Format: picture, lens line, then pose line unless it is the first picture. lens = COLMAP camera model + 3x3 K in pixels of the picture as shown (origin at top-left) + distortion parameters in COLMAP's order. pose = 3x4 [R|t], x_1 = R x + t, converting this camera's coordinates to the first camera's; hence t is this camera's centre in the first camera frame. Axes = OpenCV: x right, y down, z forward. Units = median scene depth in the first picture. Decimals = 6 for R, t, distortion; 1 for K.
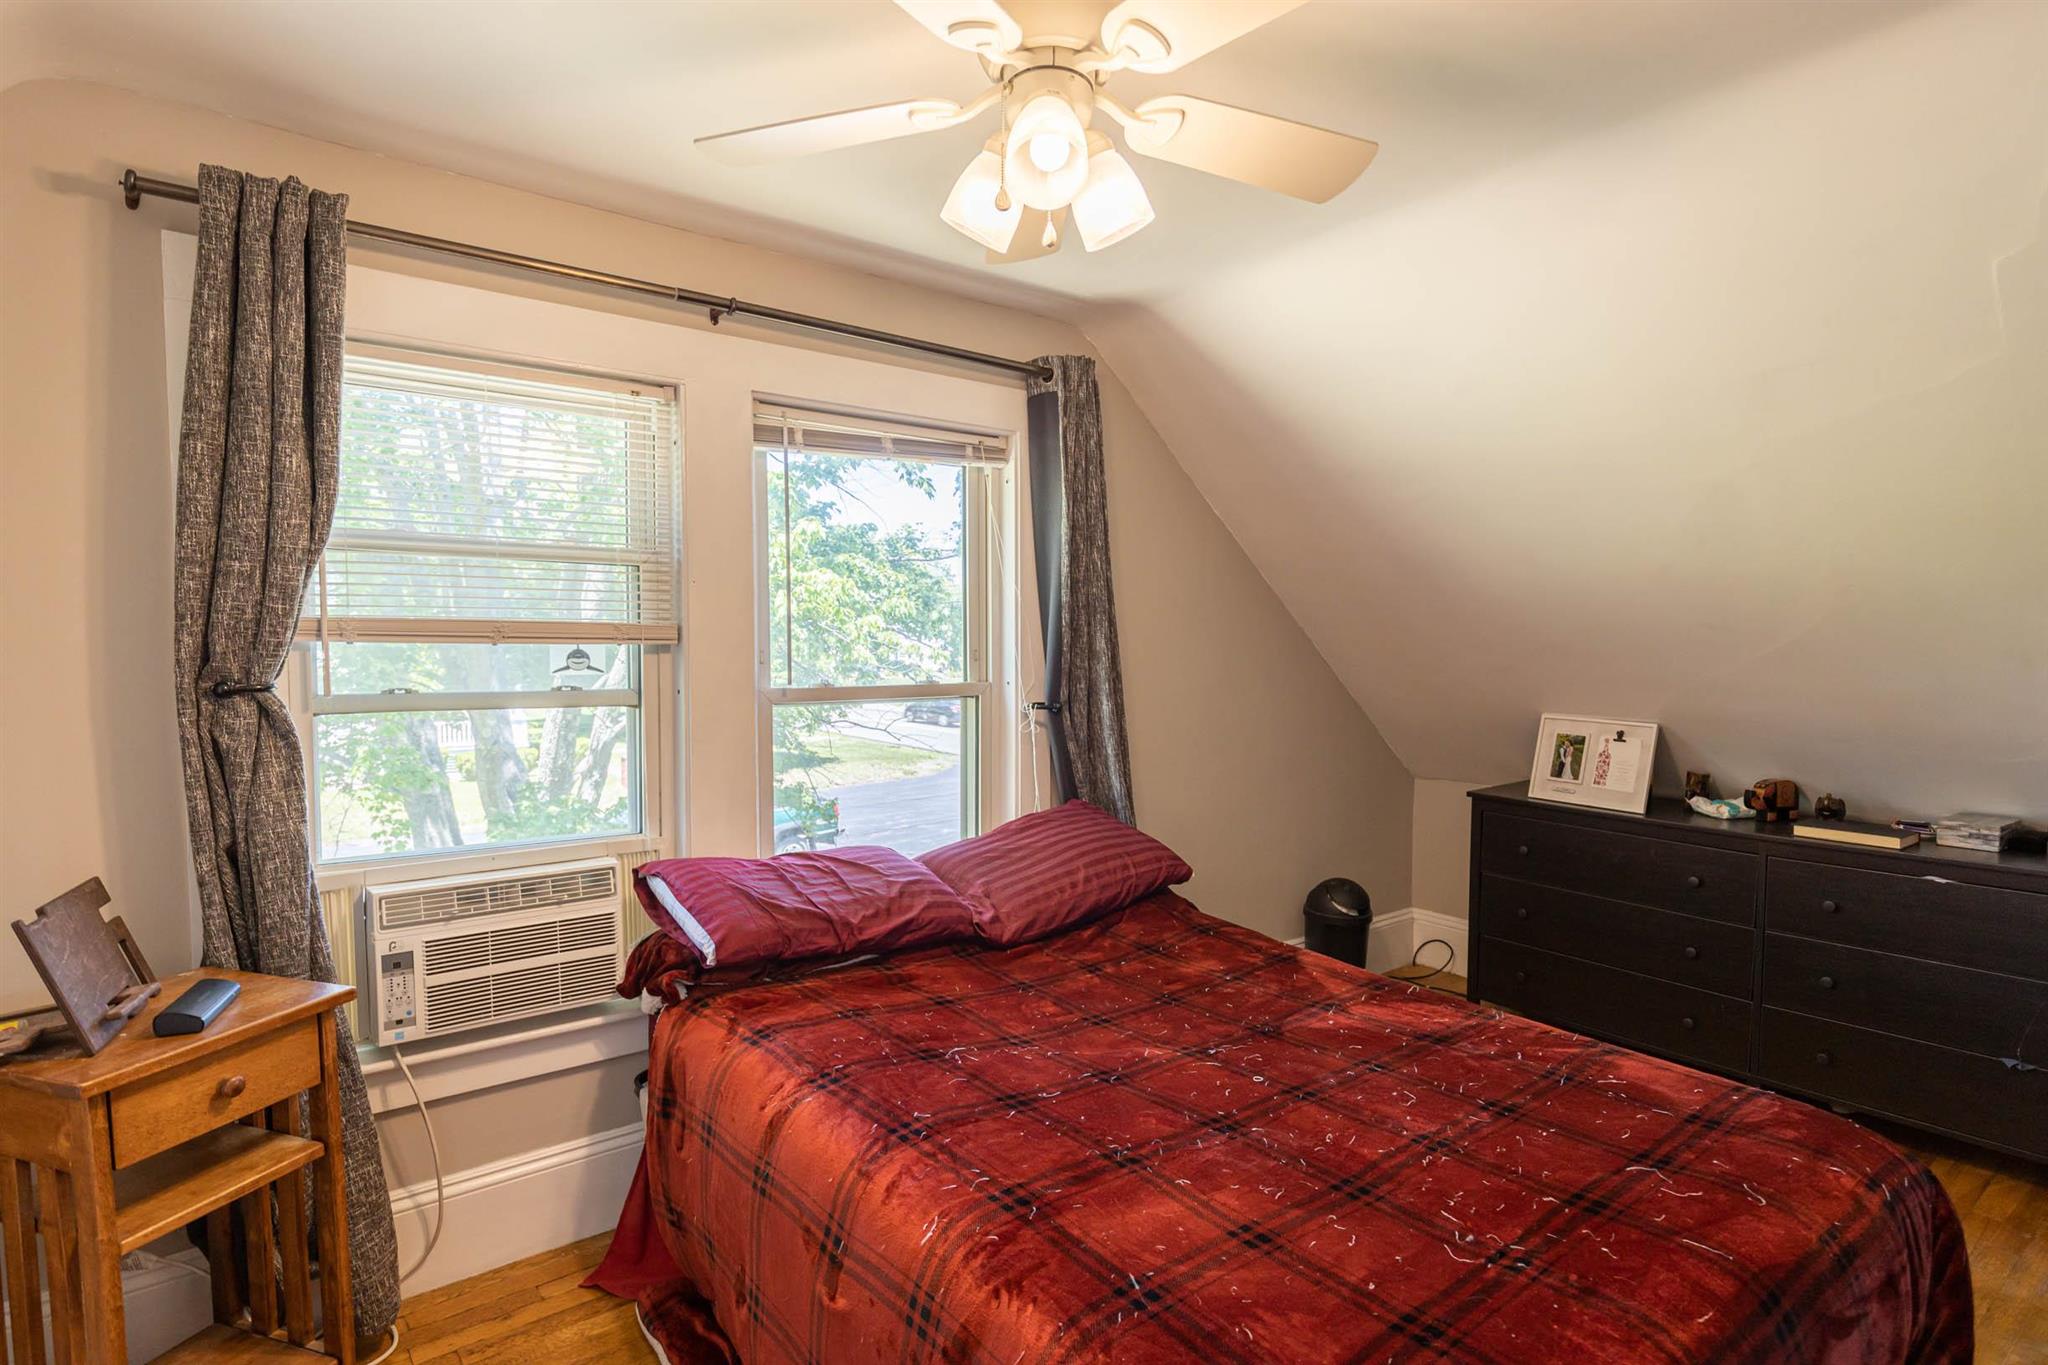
lens RADIAL K [[1002.5, 0, 1024.0], [0, 1002.5, 682.5], [0, 0, 1]] dist [0.000584, -0.000100]
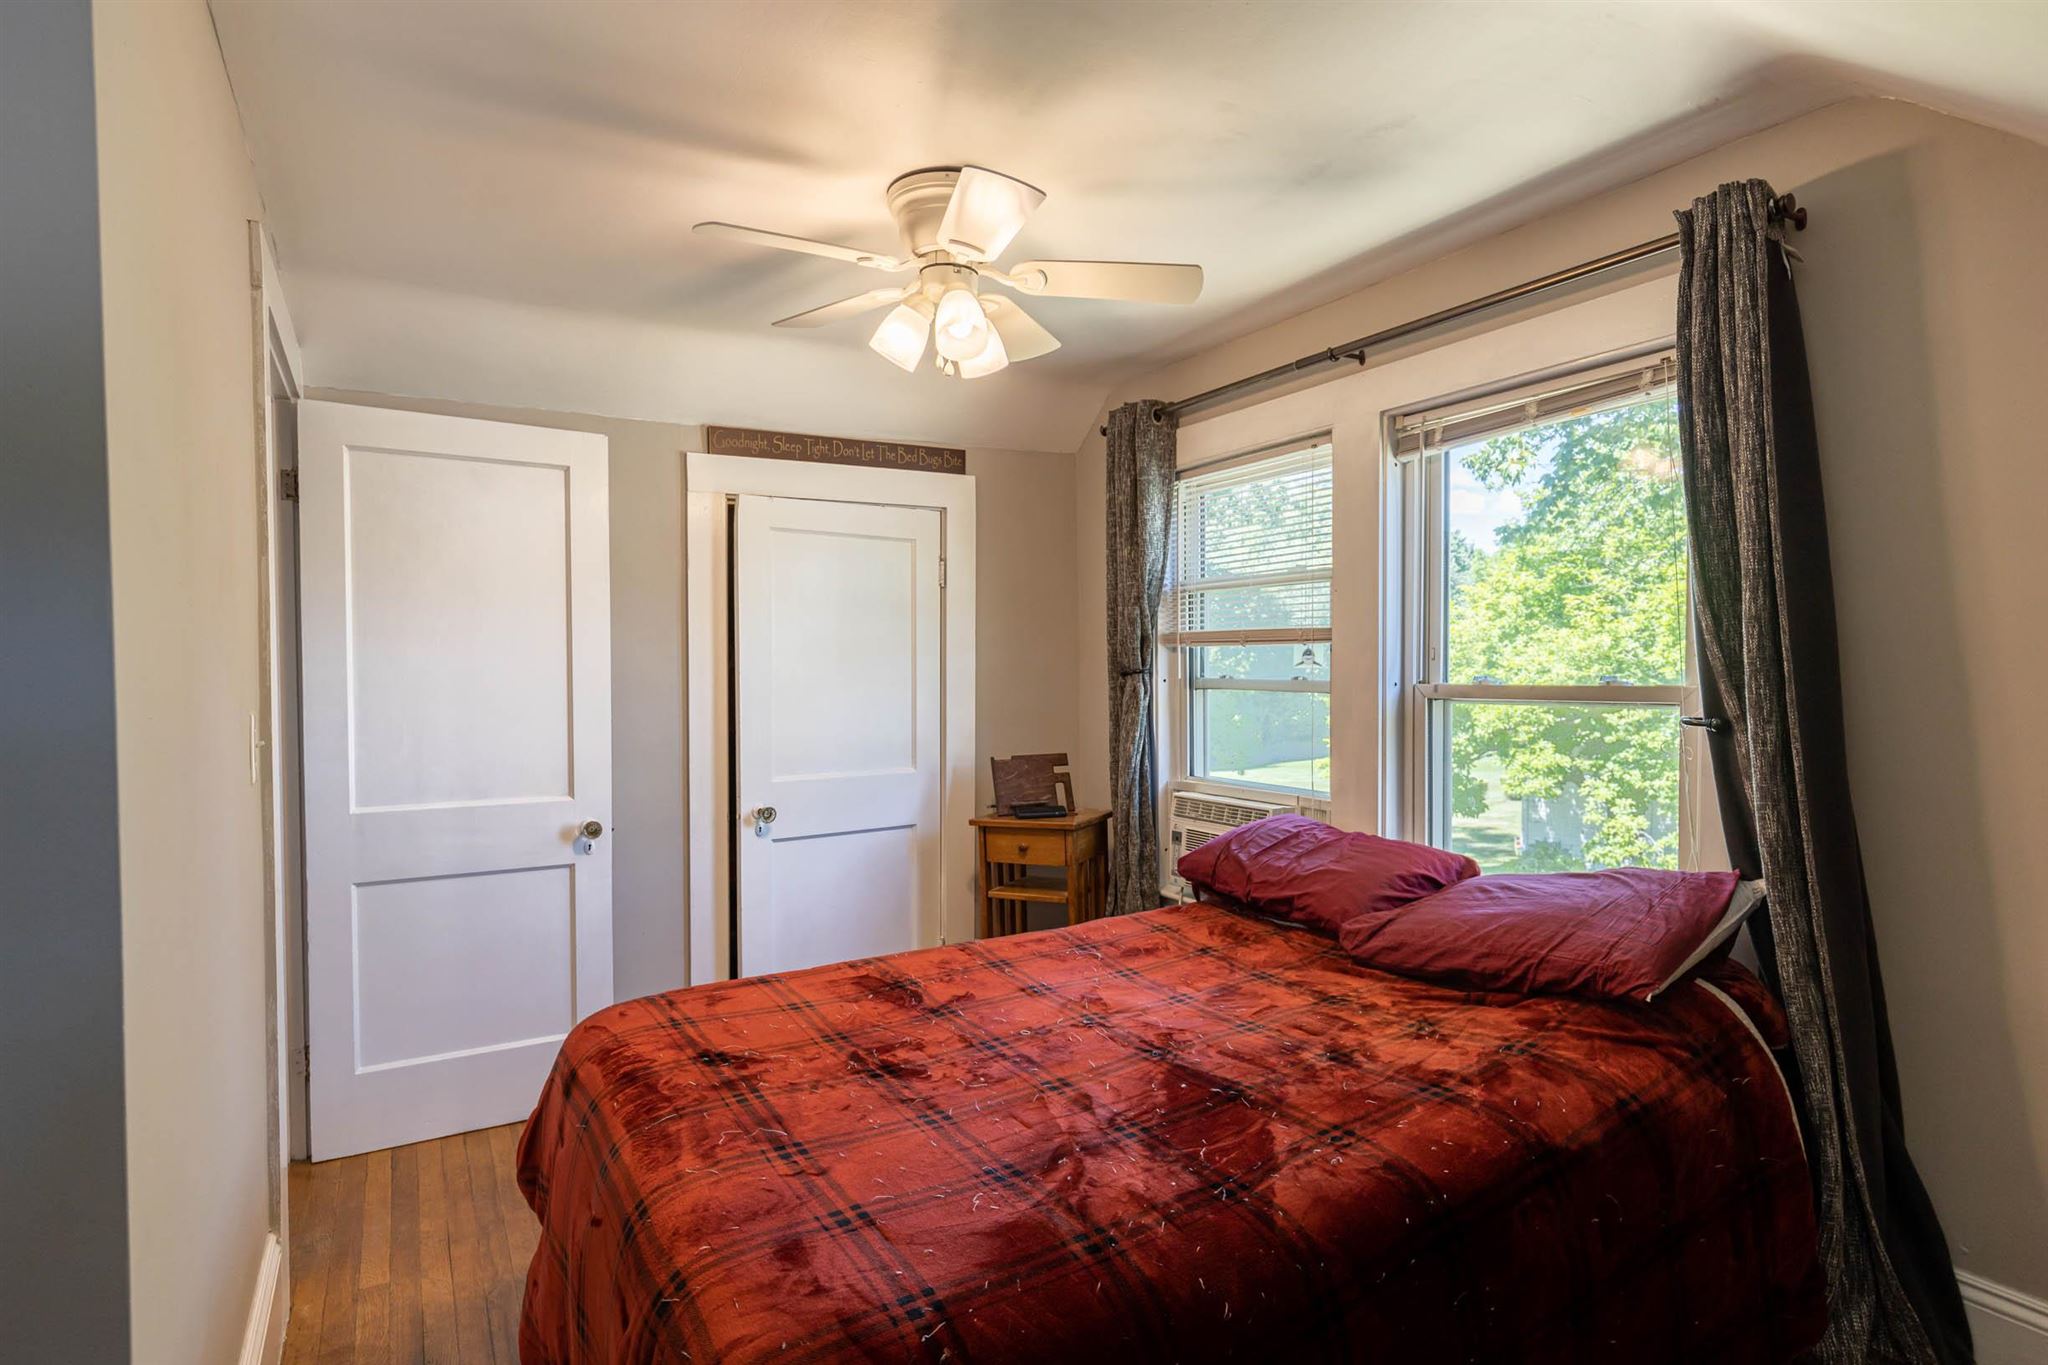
lens RADIAL K [[1002.5, 0, 1024.0], [0, 1002.5, 682.5], [0, 0, 1]] dist [0.000584, -0.000100]
pose [[-0.069401, 0.023327, -0.997316, 0.888886], [-0.017089, 0.999552, 0.024569, -0.014128], [0.997442, 0.018748, -0.068972, 0.710532]]
